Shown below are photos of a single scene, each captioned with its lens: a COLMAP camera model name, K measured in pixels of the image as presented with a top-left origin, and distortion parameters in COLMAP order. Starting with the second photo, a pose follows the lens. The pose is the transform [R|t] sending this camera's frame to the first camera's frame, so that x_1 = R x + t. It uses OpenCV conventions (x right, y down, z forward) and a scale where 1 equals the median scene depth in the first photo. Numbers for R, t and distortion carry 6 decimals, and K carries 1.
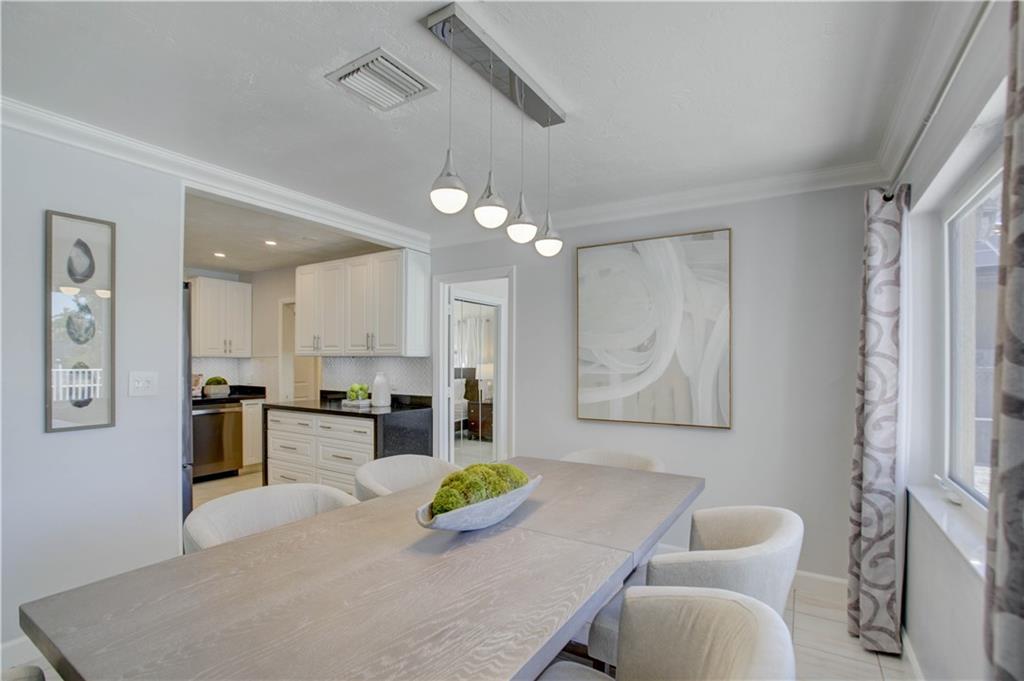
lens RADIAL K [[475.3, 0, 520.0], [0, 475.3, 366.6], [0, 0, 1]] dist [-0.027694, 0.000643]
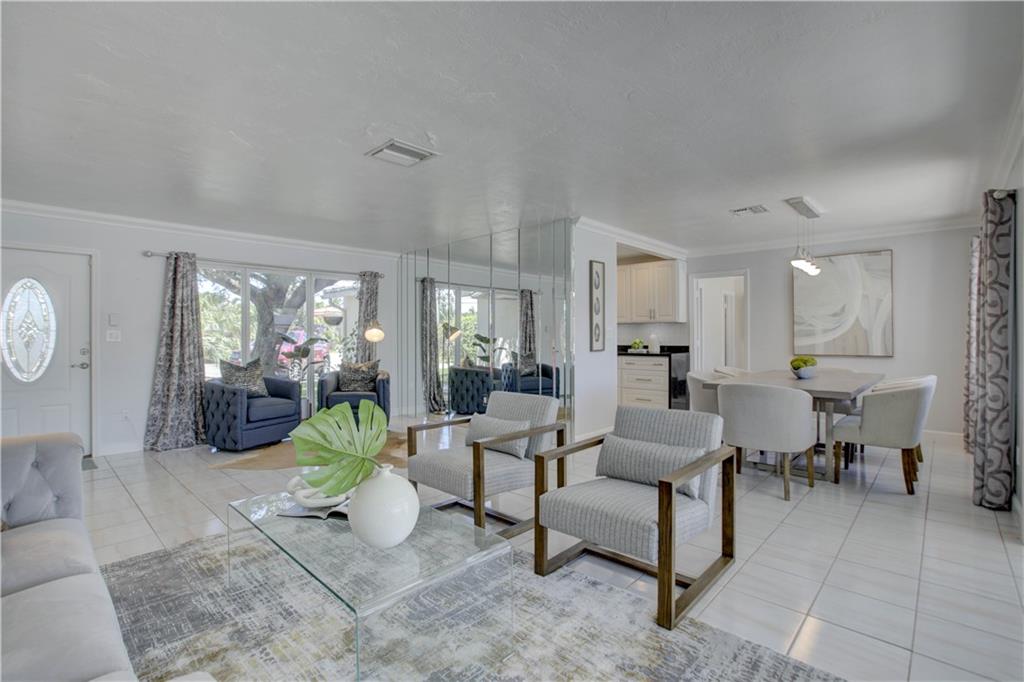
lens RADIAL K [[470.9, 0, 517.1], [0, 470.9, 339.0], [0, 0, 1]] dist [-0.049846, 0.017655]
pose [[0.980464, -0.006314, -0.196599, -0.609899], [0.005622, 0.999976, -0.004076, 0.056316], [0.196620, 0.002891, 0.980475, -1.001117]]
